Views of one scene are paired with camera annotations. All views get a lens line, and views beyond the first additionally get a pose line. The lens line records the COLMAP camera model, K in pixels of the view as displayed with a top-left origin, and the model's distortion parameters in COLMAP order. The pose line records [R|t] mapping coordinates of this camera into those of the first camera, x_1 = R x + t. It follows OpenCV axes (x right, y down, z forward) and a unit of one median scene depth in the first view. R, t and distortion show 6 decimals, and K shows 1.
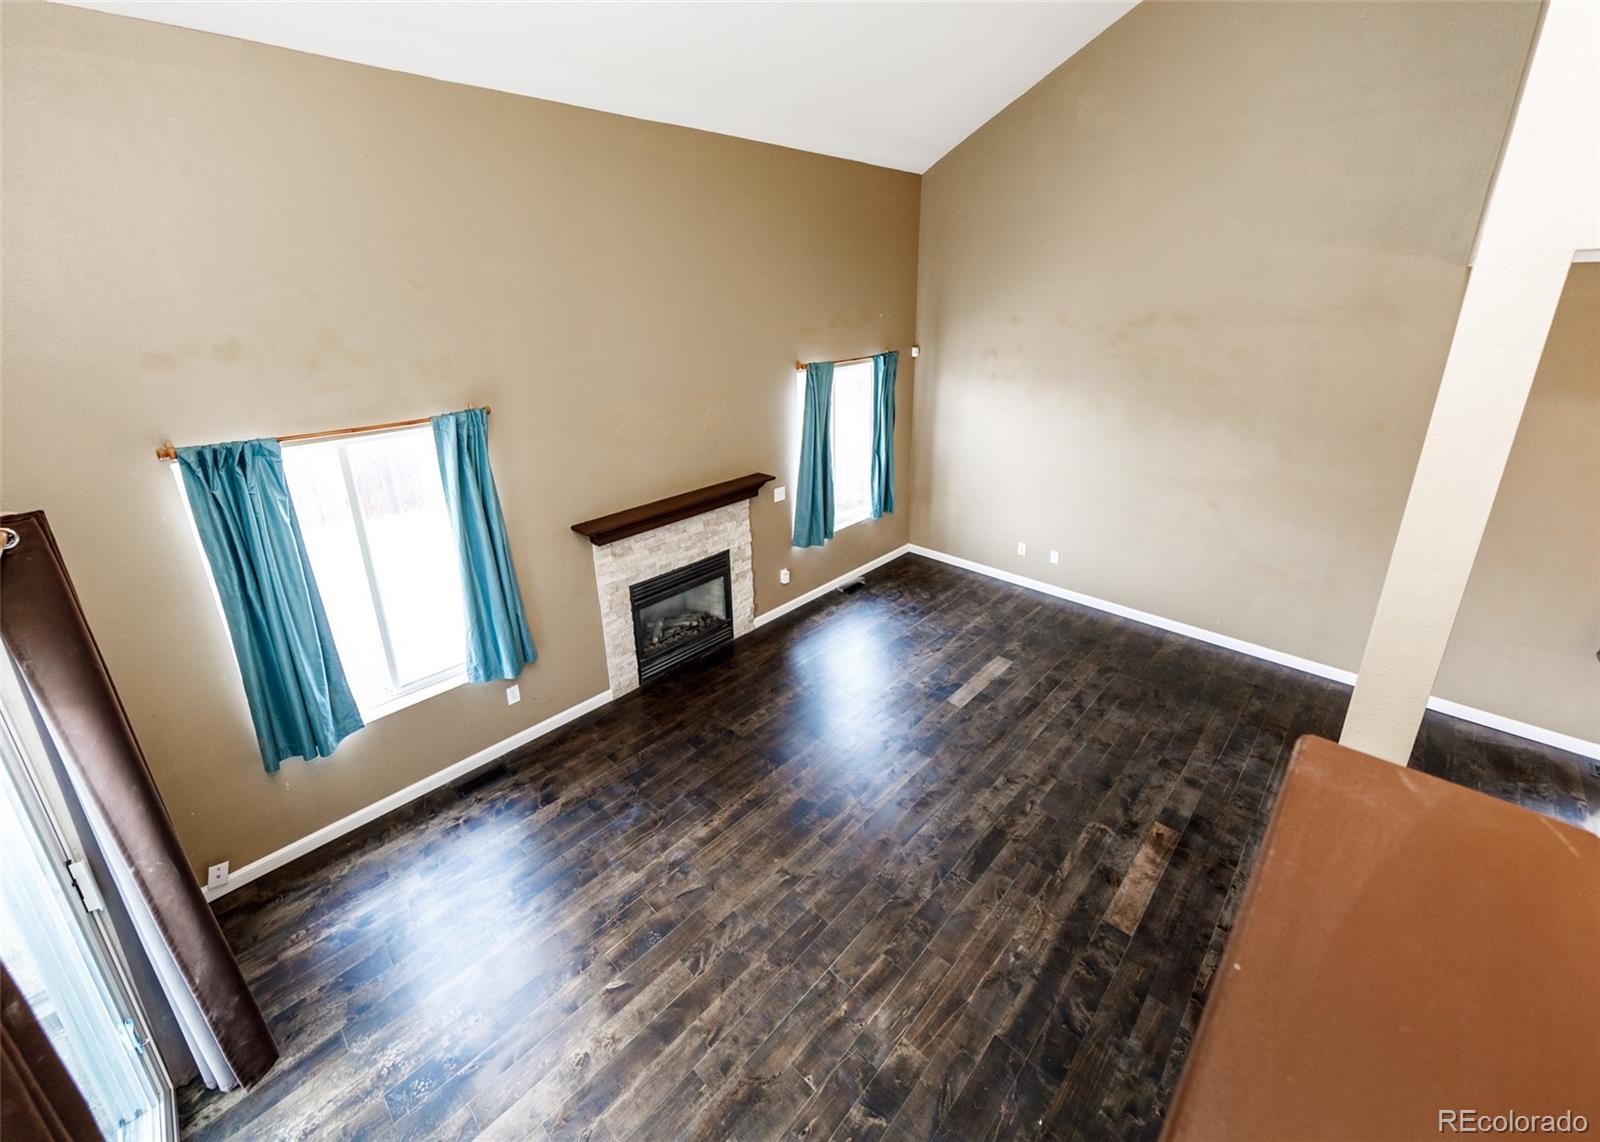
lens RADIAL K [[620.1, 0, 766.1], [0, 620.1, 490.2], [0, 0, 1]] dist [0.000467, -0.000032]
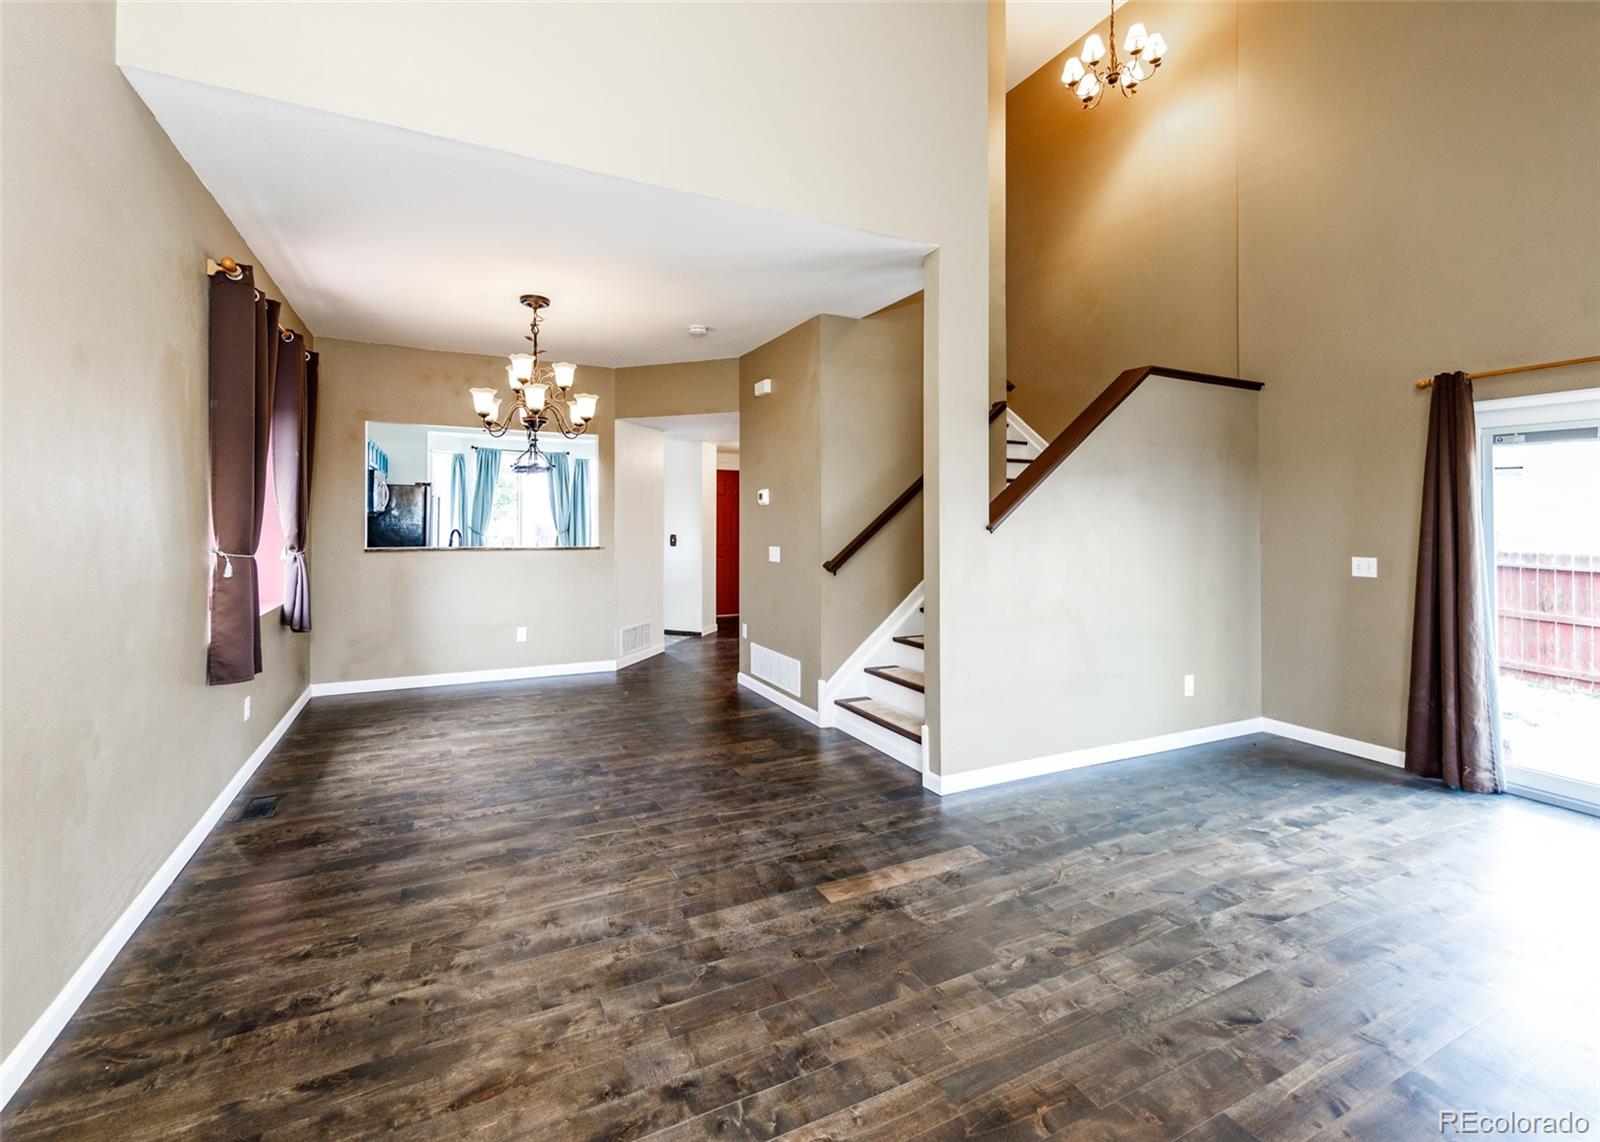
lens RADIAL K [[664.9, 0, 740.3], [0, 664.9, 504.8], [0, 0, 1]] dist [0.005057, -0.000170]
pose [[-0.941588, 0.037224, 0.334703, 0.331765], [0.125268, 0.961270, 0.245497, -0.062399], [-0.312602, 0.273084, -0.909783, 1.144352]]
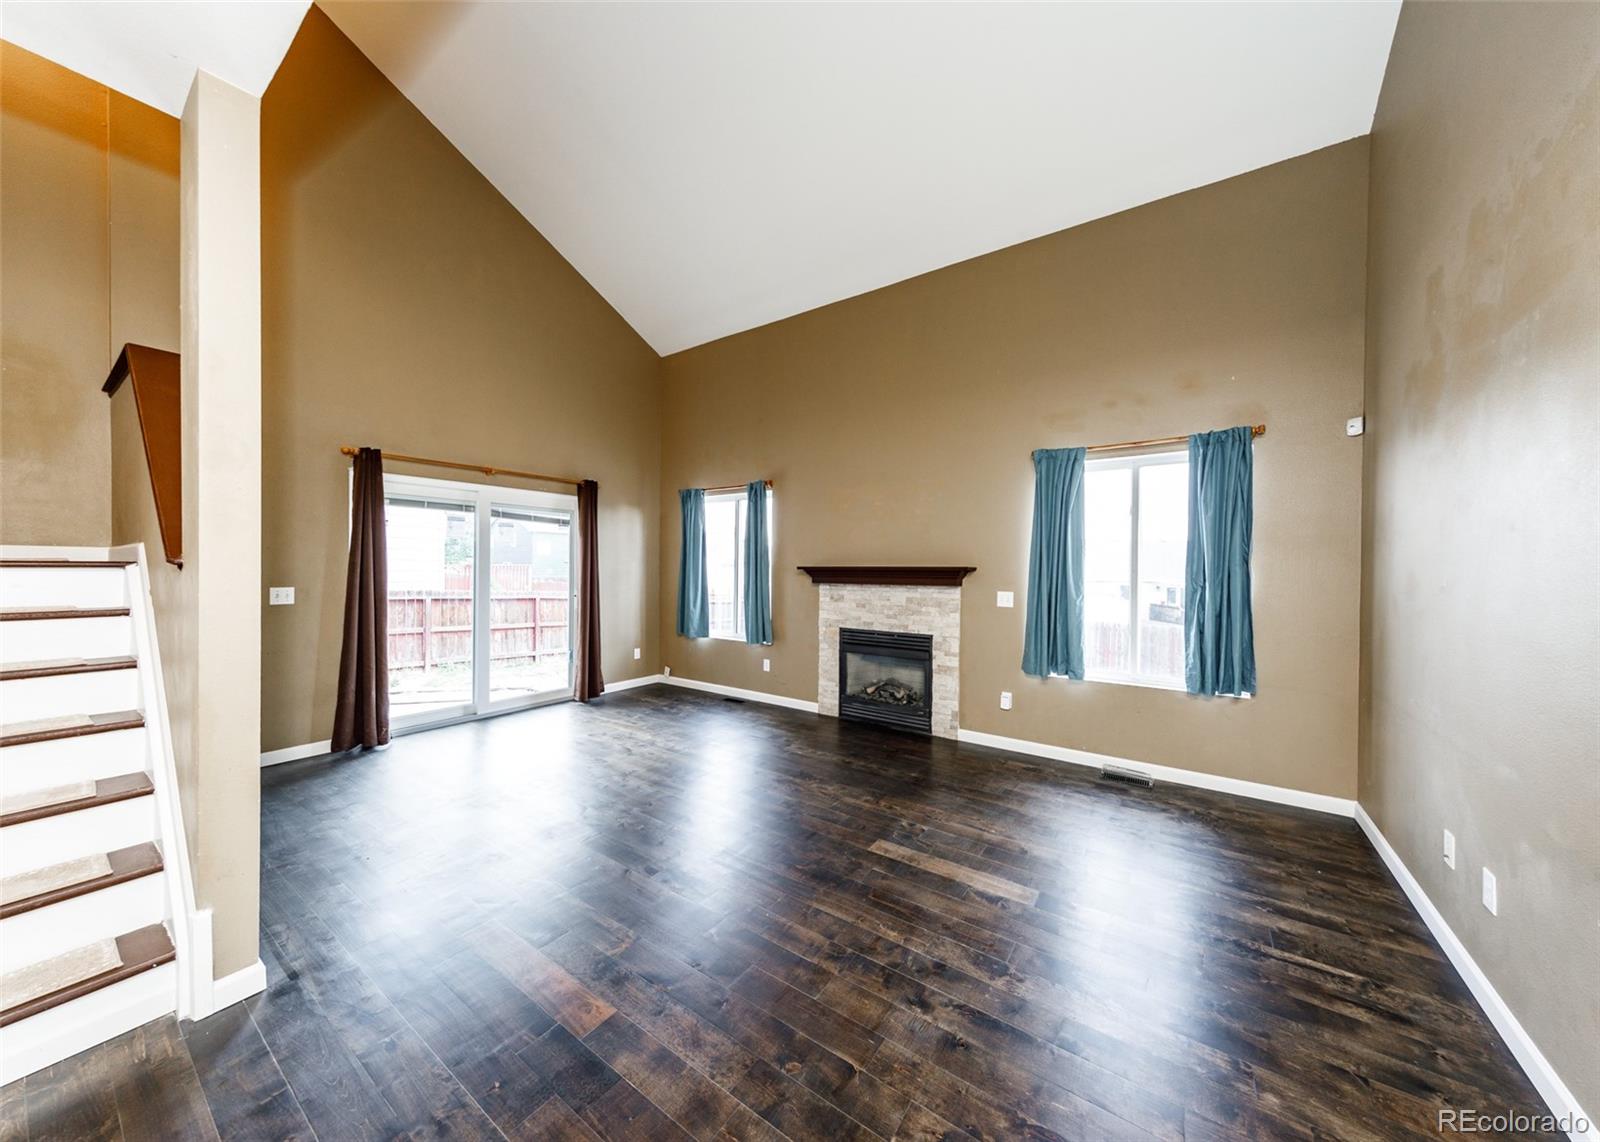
lens RADIAL K [[528.8, 0, 847.4], [0, 528.8, 570.7], [0, 0, 1]] dist [-0.000607, -0.000033]
pose [[0.239659, 0.044931, -0.969817, 0.821697], [-0.300406, 0.953337, -0.030068, 0.068038], [0.923212, 0.298545, 0.241973, 0.691283]]
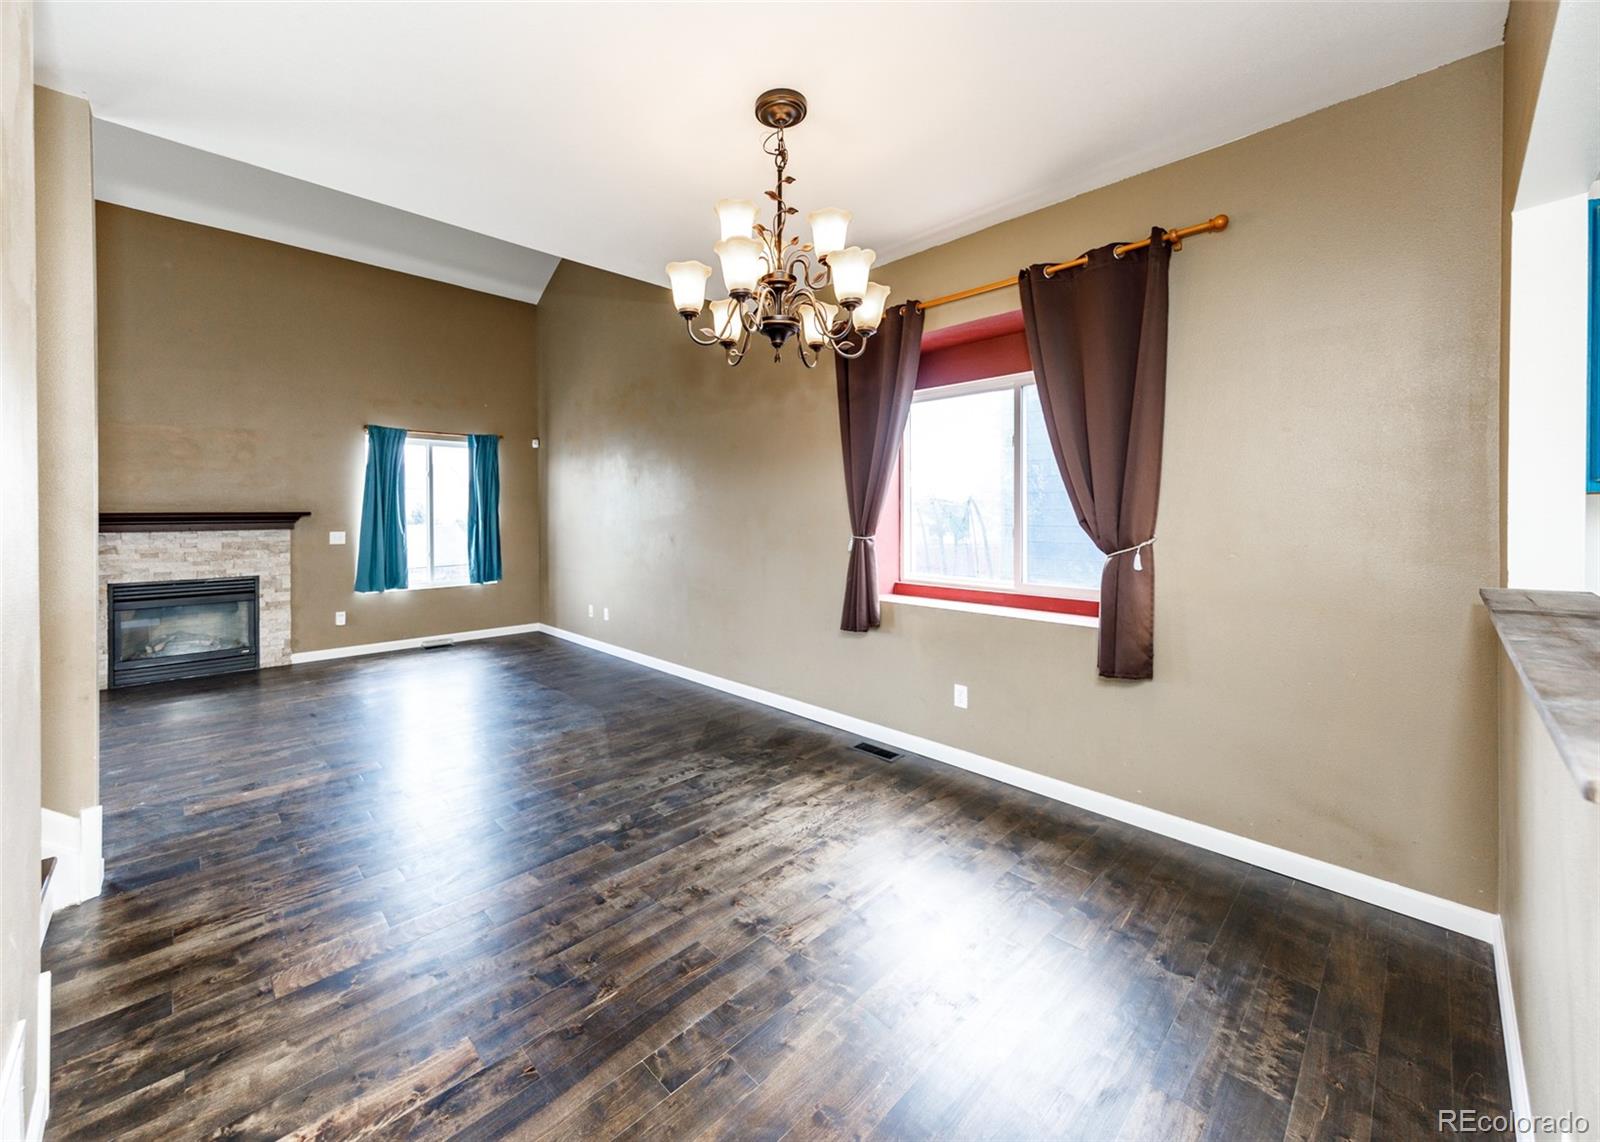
lens RADIAL K [[605.2, 0, 739.1], [0, 605.2, 514.3], [0, 0, 1]] dist [0.000852, 0.000075]
pose [[0.999205, 0.032335, -0.023318, 0.892747], [-0.037717, 0.956197, -0.290284, 0.296826], [0.012910, 0.290933, 0.956656, -0.049730]]
